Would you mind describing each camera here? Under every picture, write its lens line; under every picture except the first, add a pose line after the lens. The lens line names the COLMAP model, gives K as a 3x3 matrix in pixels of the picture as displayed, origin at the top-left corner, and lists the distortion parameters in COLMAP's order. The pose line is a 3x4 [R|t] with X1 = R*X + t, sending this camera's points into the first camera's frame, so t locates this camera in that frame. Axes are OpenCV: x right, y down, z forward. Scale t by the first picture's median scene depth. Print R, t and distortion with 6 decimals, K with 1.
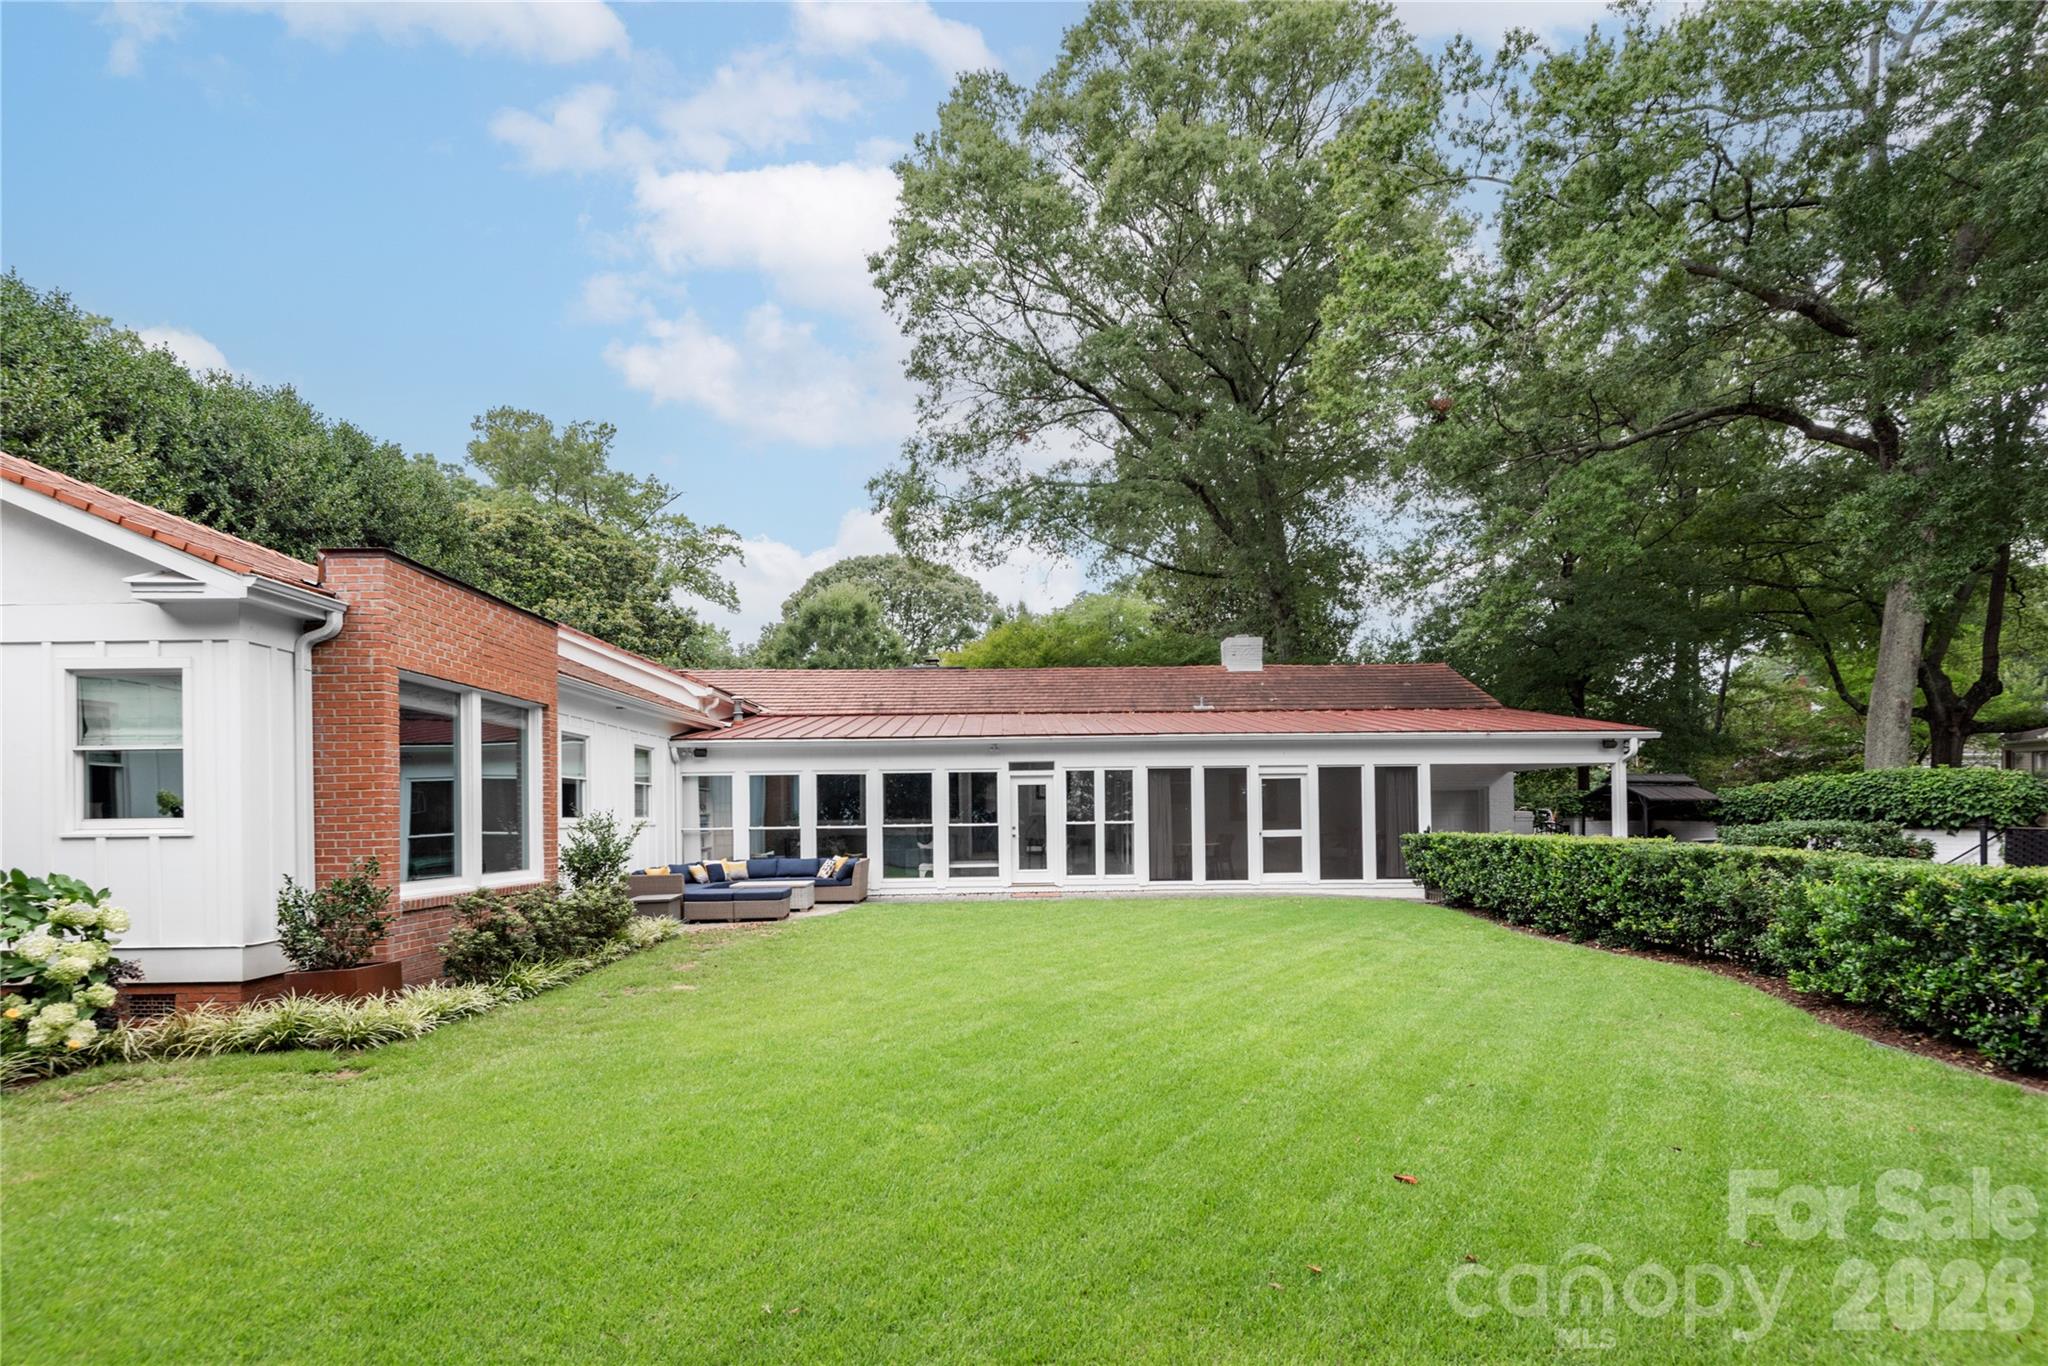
lens RADIAL K [[971.7, 0, 1018.8], [0, 971.7, 745.3], [0, 0, 1]] dist [0.058808, -0.037593]
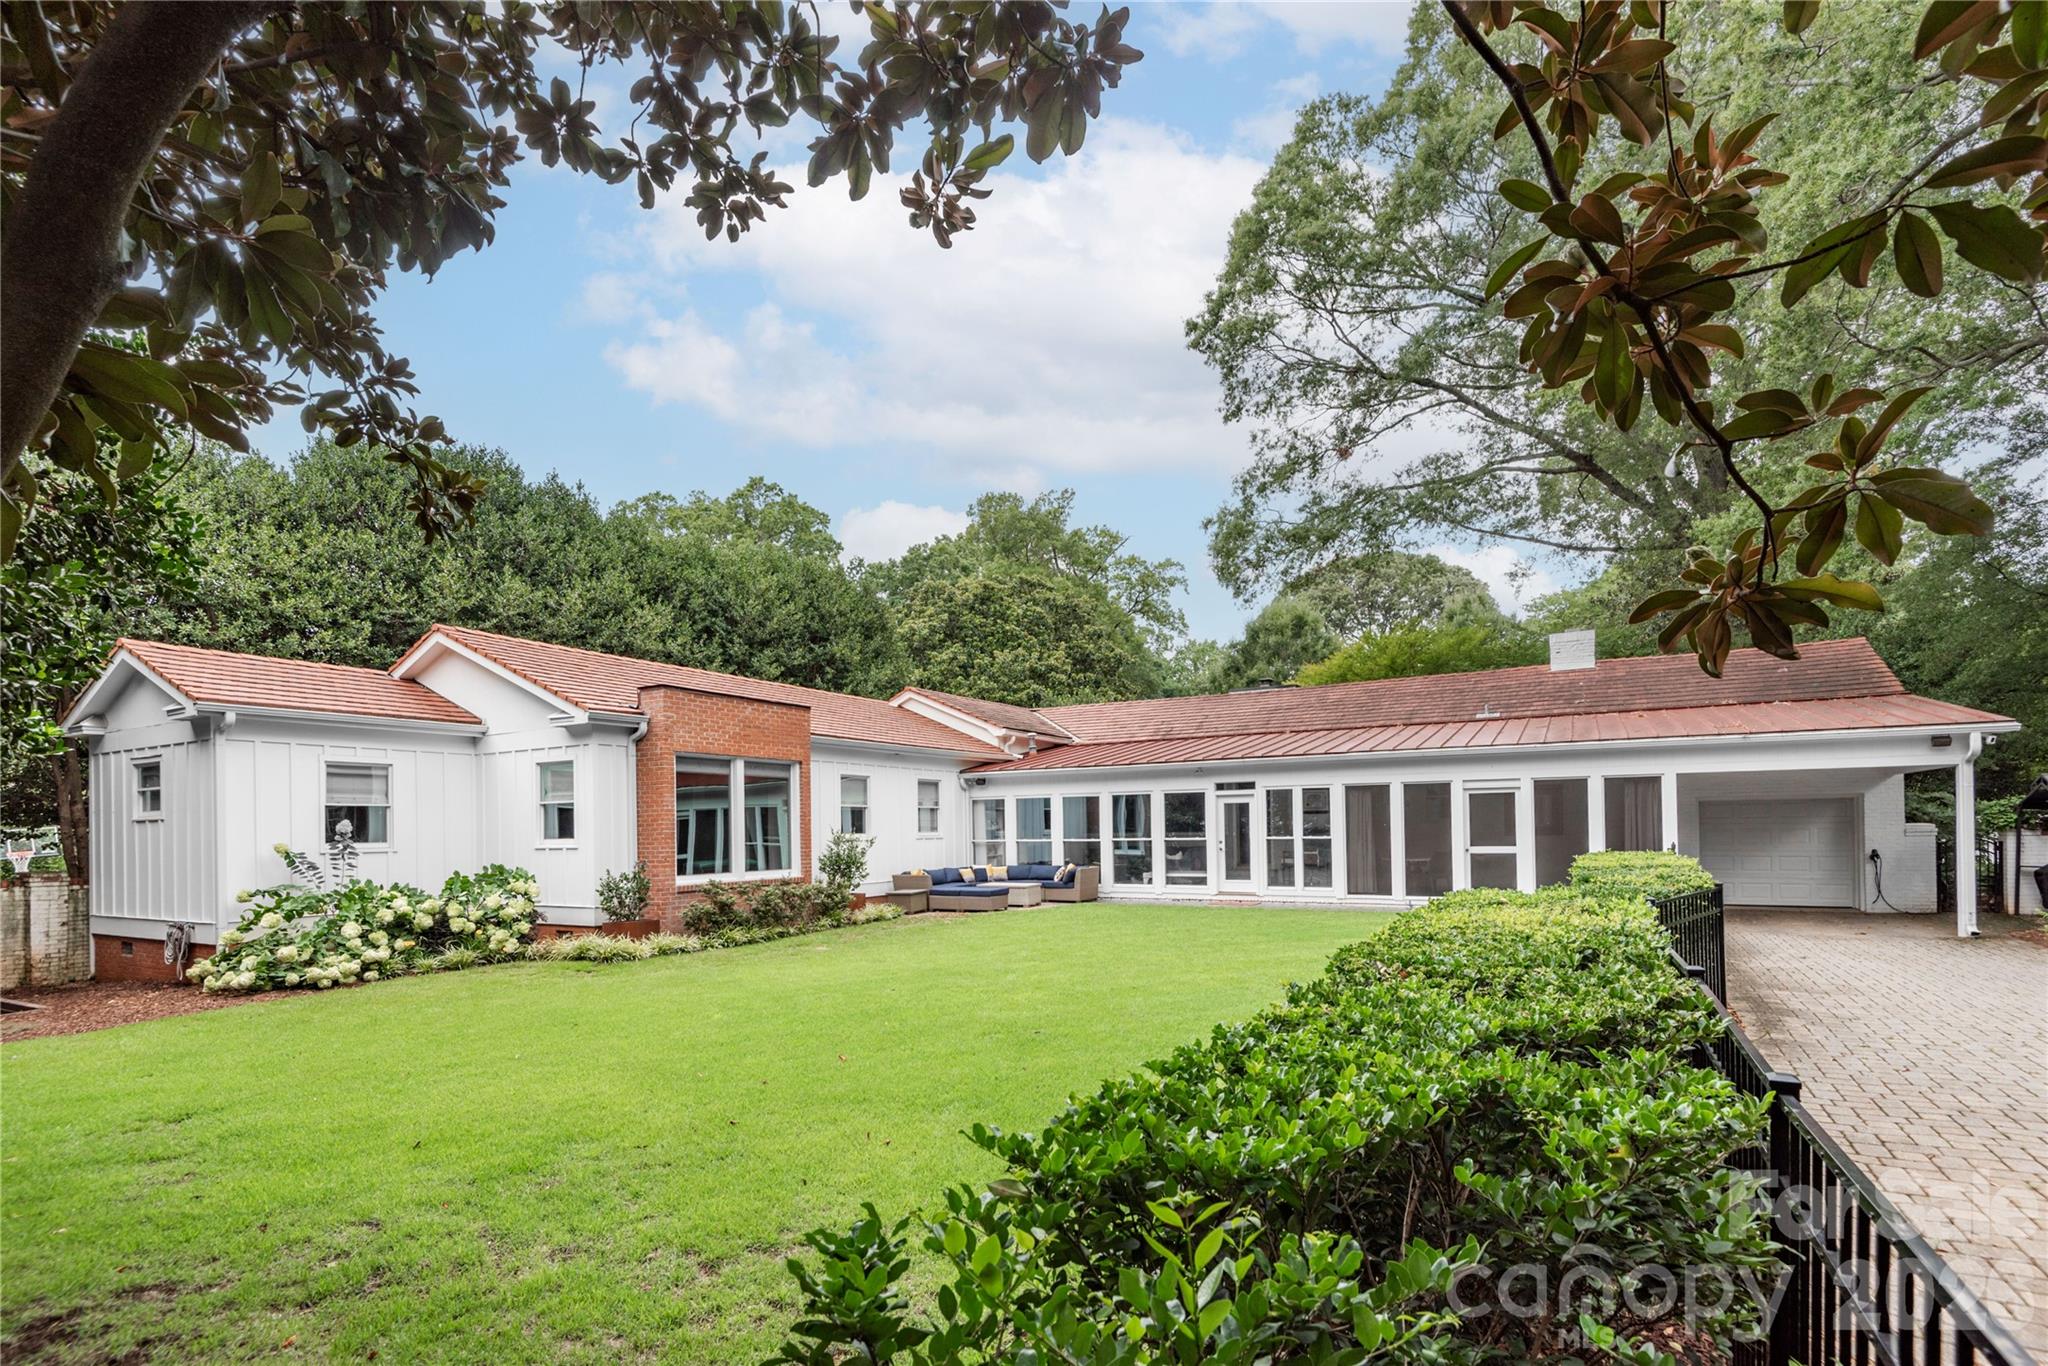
lens RADIAL K [[971.7, 0, 1018.8], [0, 971.7, 745.3], [0, 0, 1]] dist [0.058808, -0.037593]
pose [[0.855729, -0.045544, -0.515417, 0.376240], [0.042473, 0.998940, -0.017753, -0.015713], [0.515679, -0.006700, 0.856756, -0.075593]]
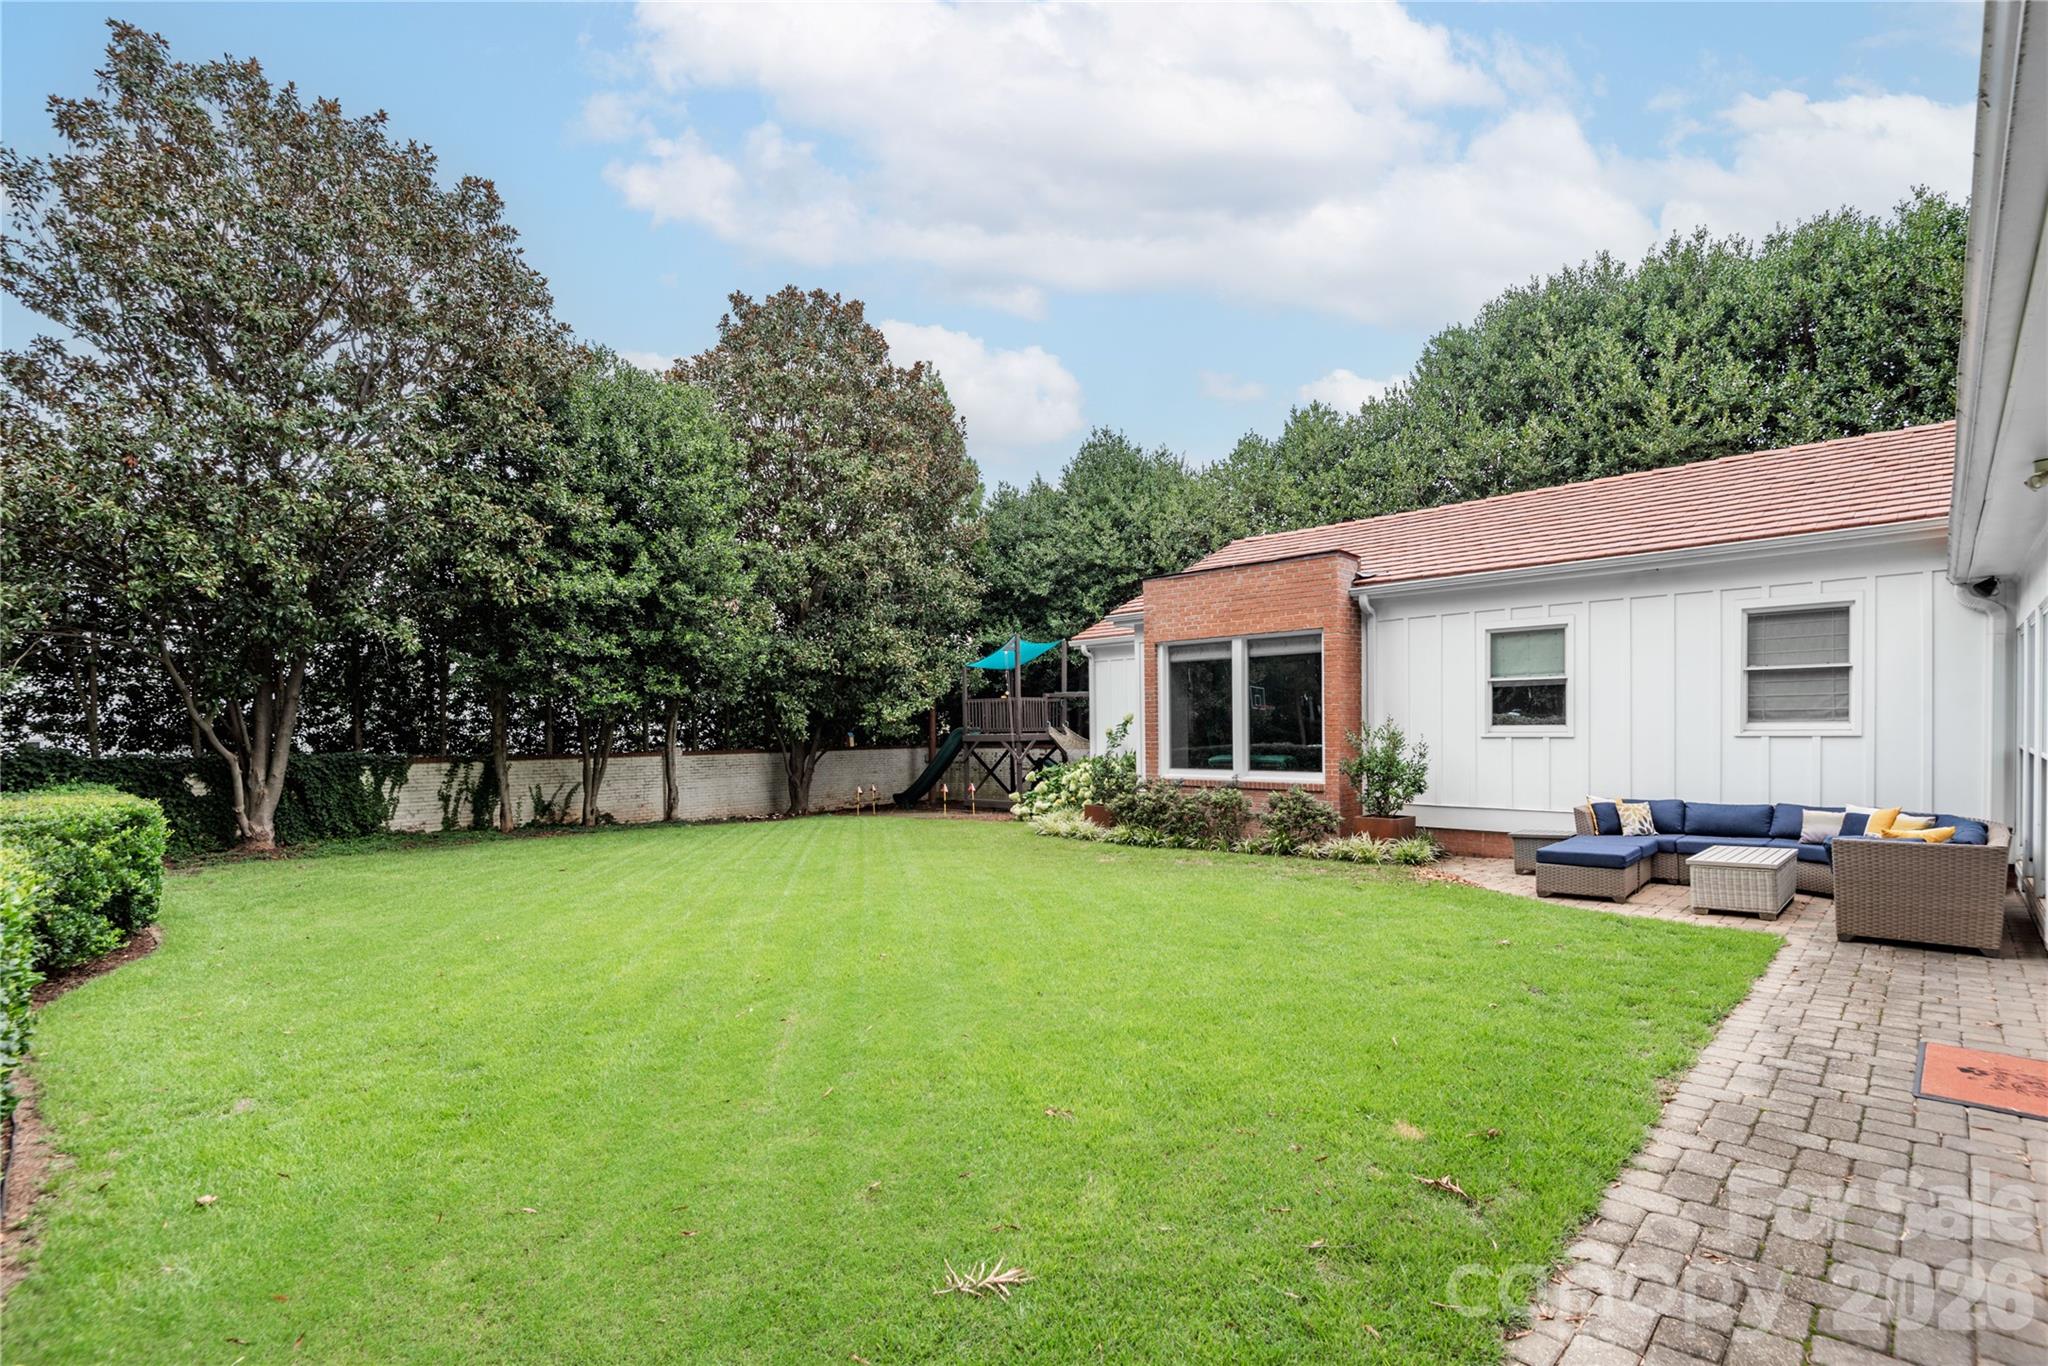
lens RADIAL K [[971.7, 0, 1018.8], [0, 971.7, 745.3], [0, 0, 1]] dist [0.058808, -0.037593]
pose [[-0.707910, 0.026155, -0.705818, 0.352263], [0.067875, 0.997208, -0.031124, 0.067140], [0.703034, -0.069940, -0.707709, 0.988905]]
